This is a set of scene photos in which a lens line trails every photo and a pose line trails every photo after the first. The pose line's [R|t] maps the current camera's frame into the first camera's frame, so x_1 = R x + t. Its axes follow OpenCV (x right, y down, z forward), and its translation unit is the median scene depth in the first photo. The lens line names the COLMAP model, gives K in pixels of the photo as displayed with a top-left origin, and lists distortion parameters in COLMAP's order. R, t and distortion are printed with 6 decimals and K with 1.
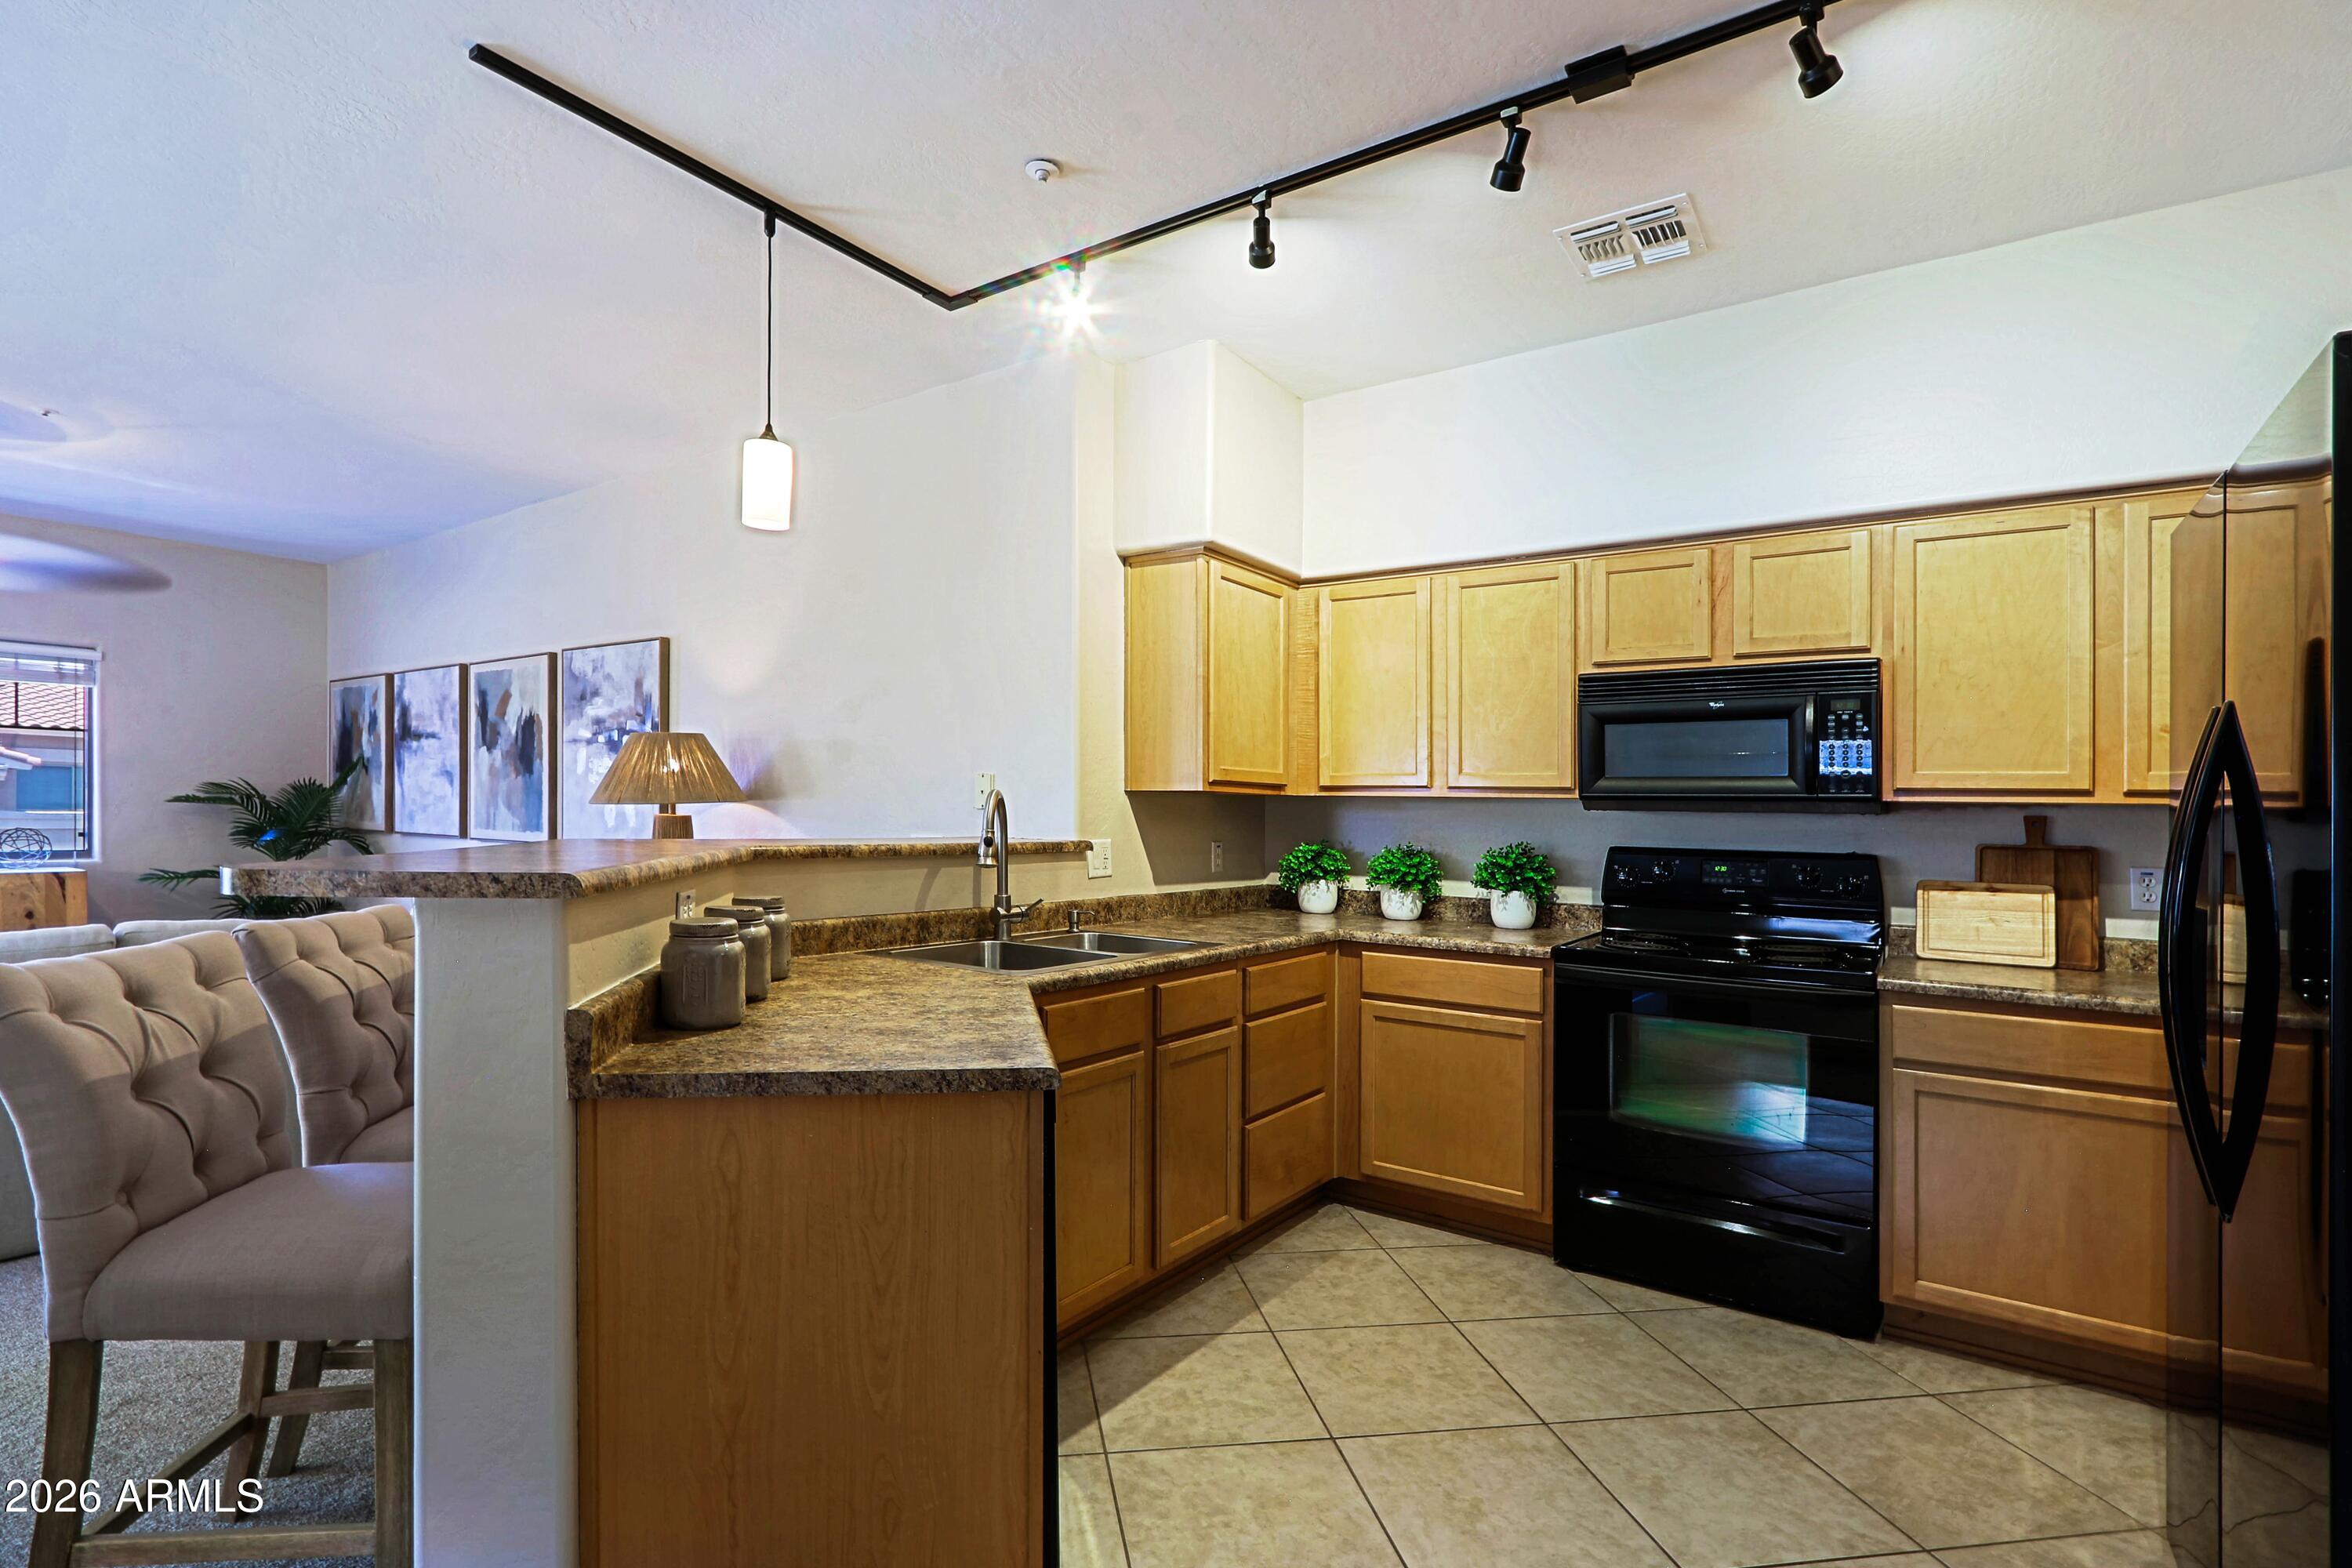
lens RADIAL K [[1100.8, 0, 1154.9], [0, 1100.8, 824.3], [0, 0, 1]] dist [-0.014314, 0.000989]
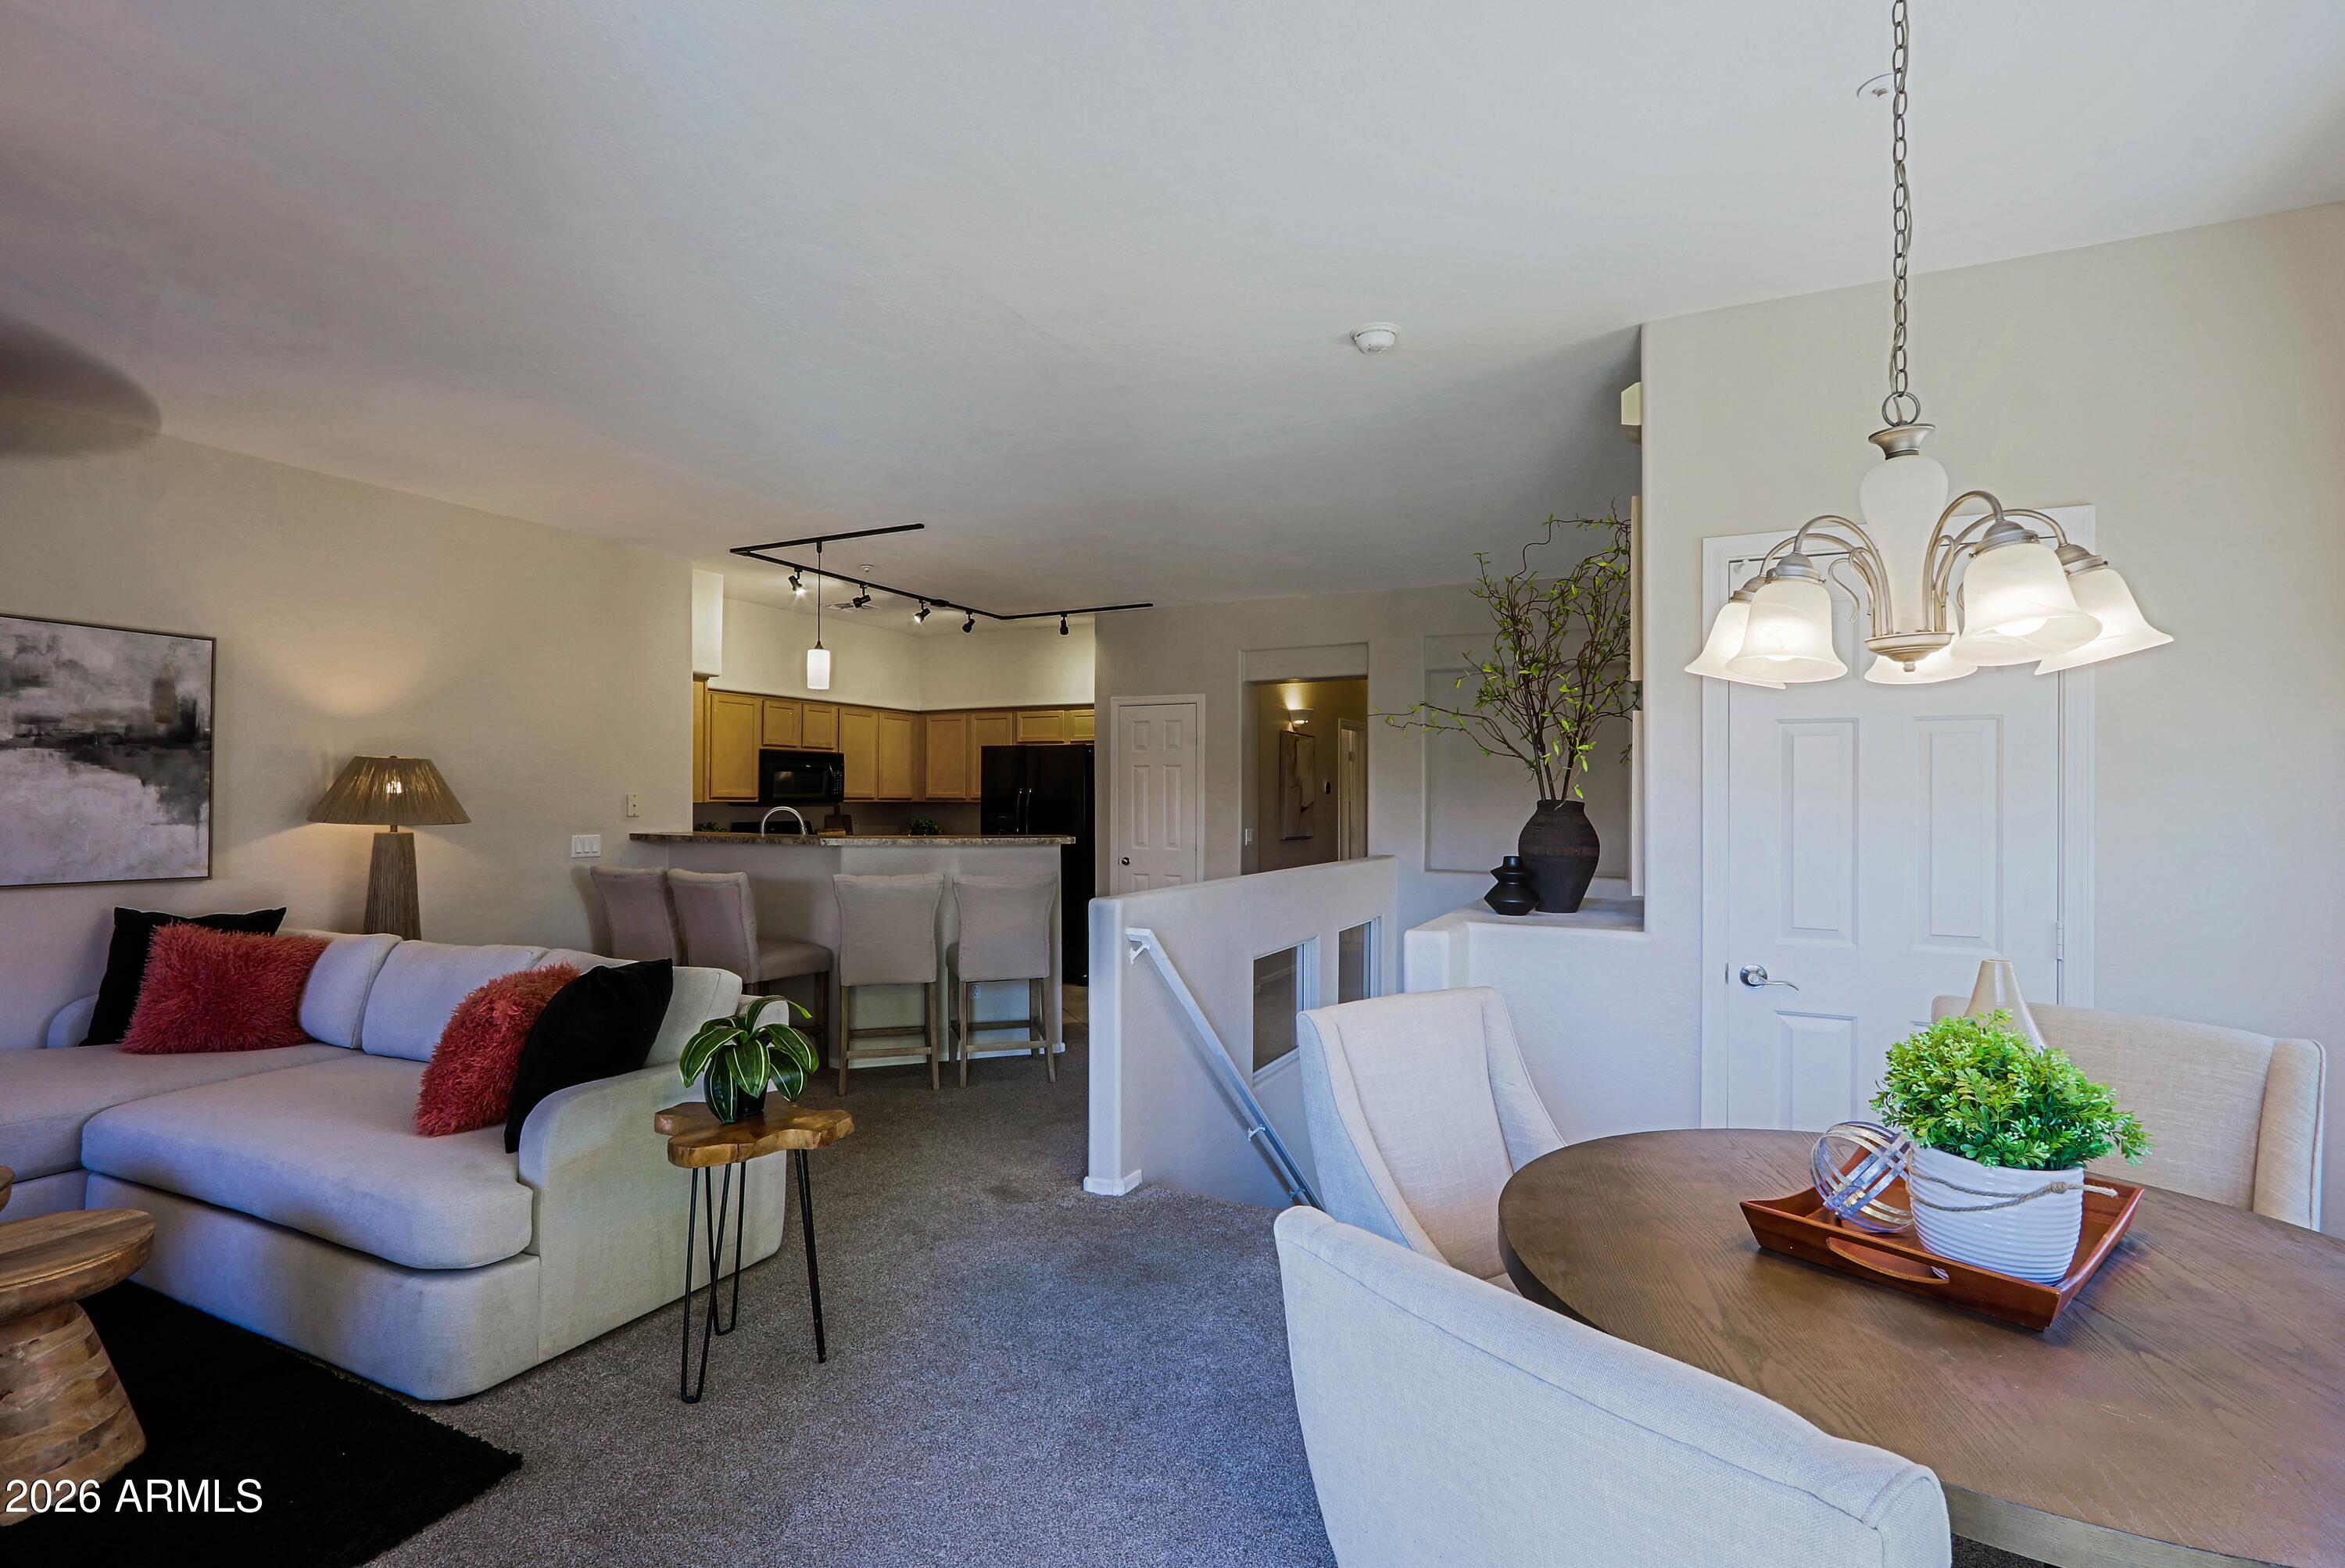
lens RADIAL K [[1114.1, 0, 1121.4], [0, 1114.1, 782.9], [0, 0, 1]] dist [0.001028, -0.000175]
pose [[-0.120154, -0.007507, 0.992727, -1.867518], [0.001916, 0.999968, 0.007793, -0.076889], [-0.992753, 0.002839, -0.120136, 0.492829]]
